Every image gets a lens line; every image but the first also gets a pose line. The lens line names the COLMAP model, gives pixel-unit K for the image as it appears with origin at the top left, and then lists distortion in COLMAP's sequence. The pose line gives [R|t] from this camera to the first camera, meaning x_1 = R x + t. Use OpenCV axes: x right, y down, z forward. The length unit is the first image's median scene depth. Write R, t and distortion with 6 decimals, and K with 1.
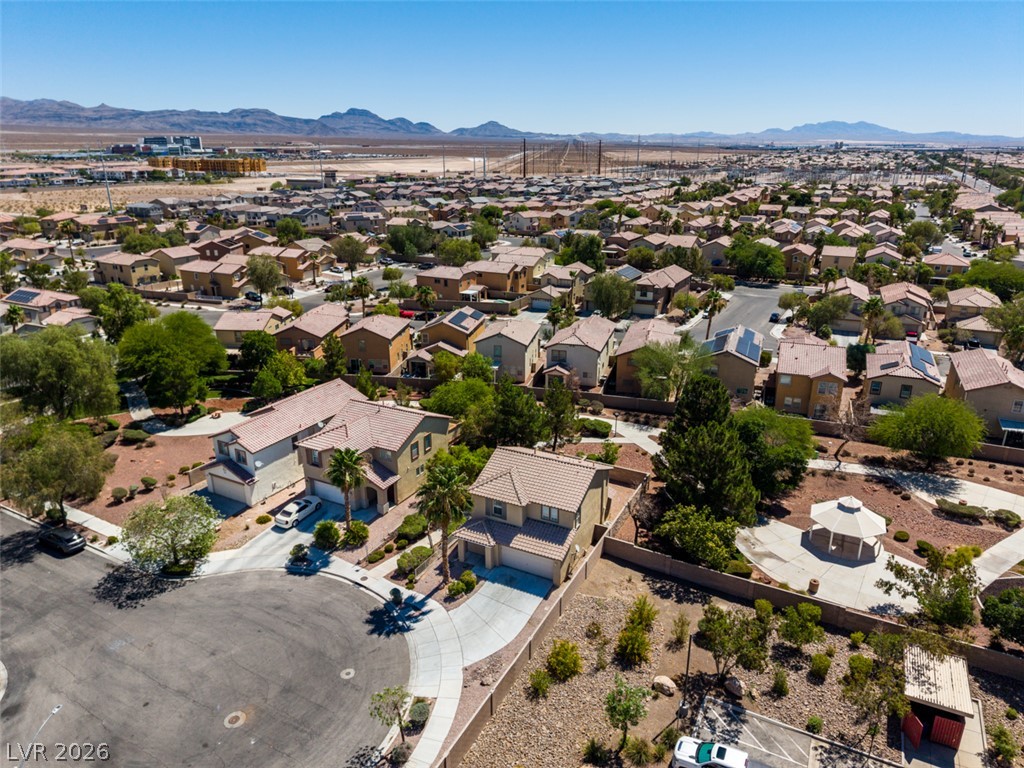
lens RADIAL K [[680.7, 0, 512.0], [0, 680.7, 384.0], [0, 0, 1]] dist [0.048791, -0.053451]
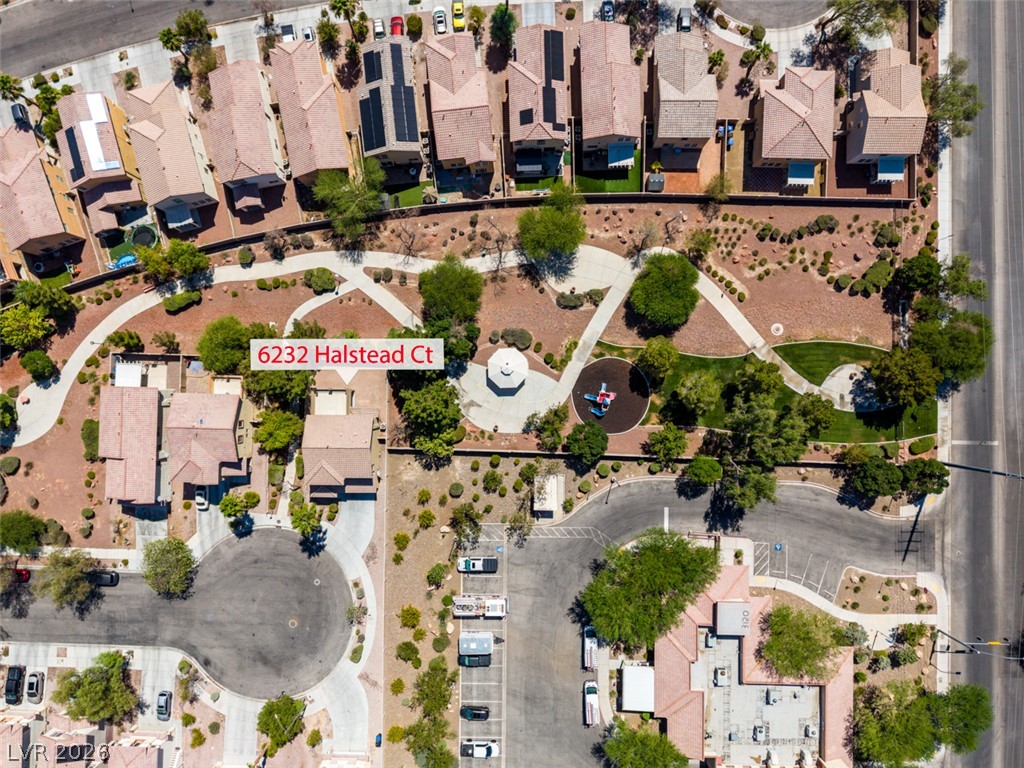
lens RADIAL K [[692.9, 0, 515.6], [0, 692.9, 375.2], [0, 0, 1]] dist [0.030213, -0.042895]
pose [[0.890799, -0.454323, -0.008203, 0.528764], [0.164044, 0.304704, 0.938214, -1.441012], [-0.423752, -0.837106, 0.345959, 0.401141]]
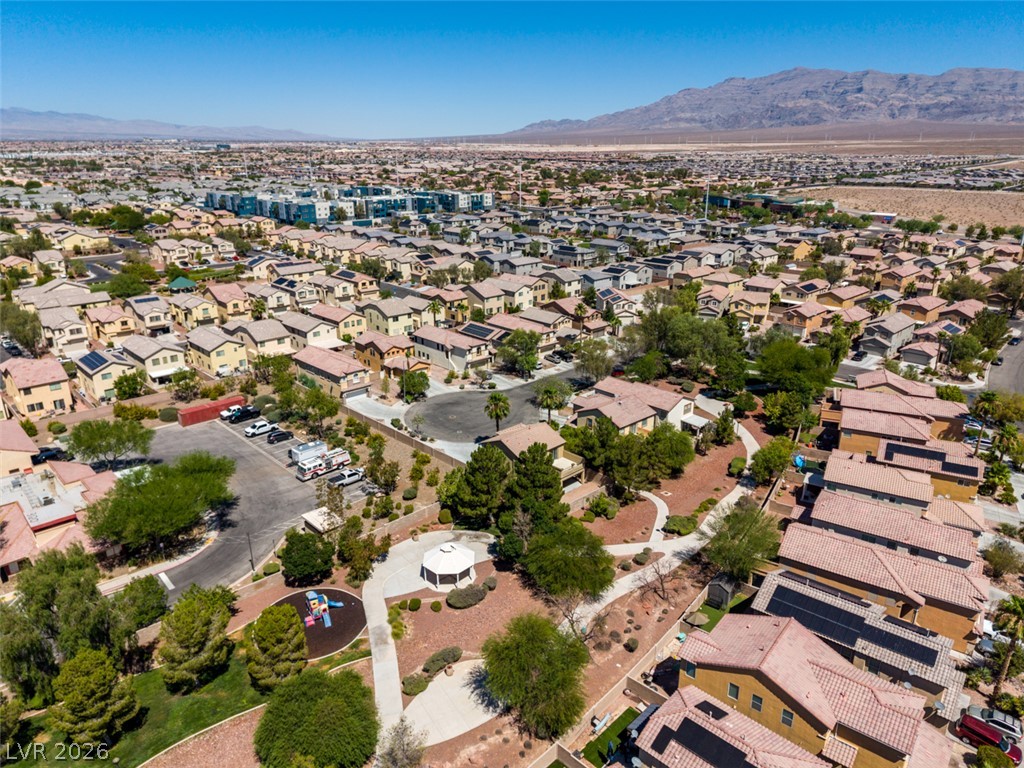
lens RADIAL K [[680.7, 0, 512.0], [0, 680.7, 384.0], [0, 0, 1]] dist [0.048791, -0.053451]
pose [[-0.316634, 0.316633, -0.894140, 1.589702], [-0.308647, 0.856951, 0.412762, -0.709368], [0.896928, 0.406668, -0.173611, 1.246346]]
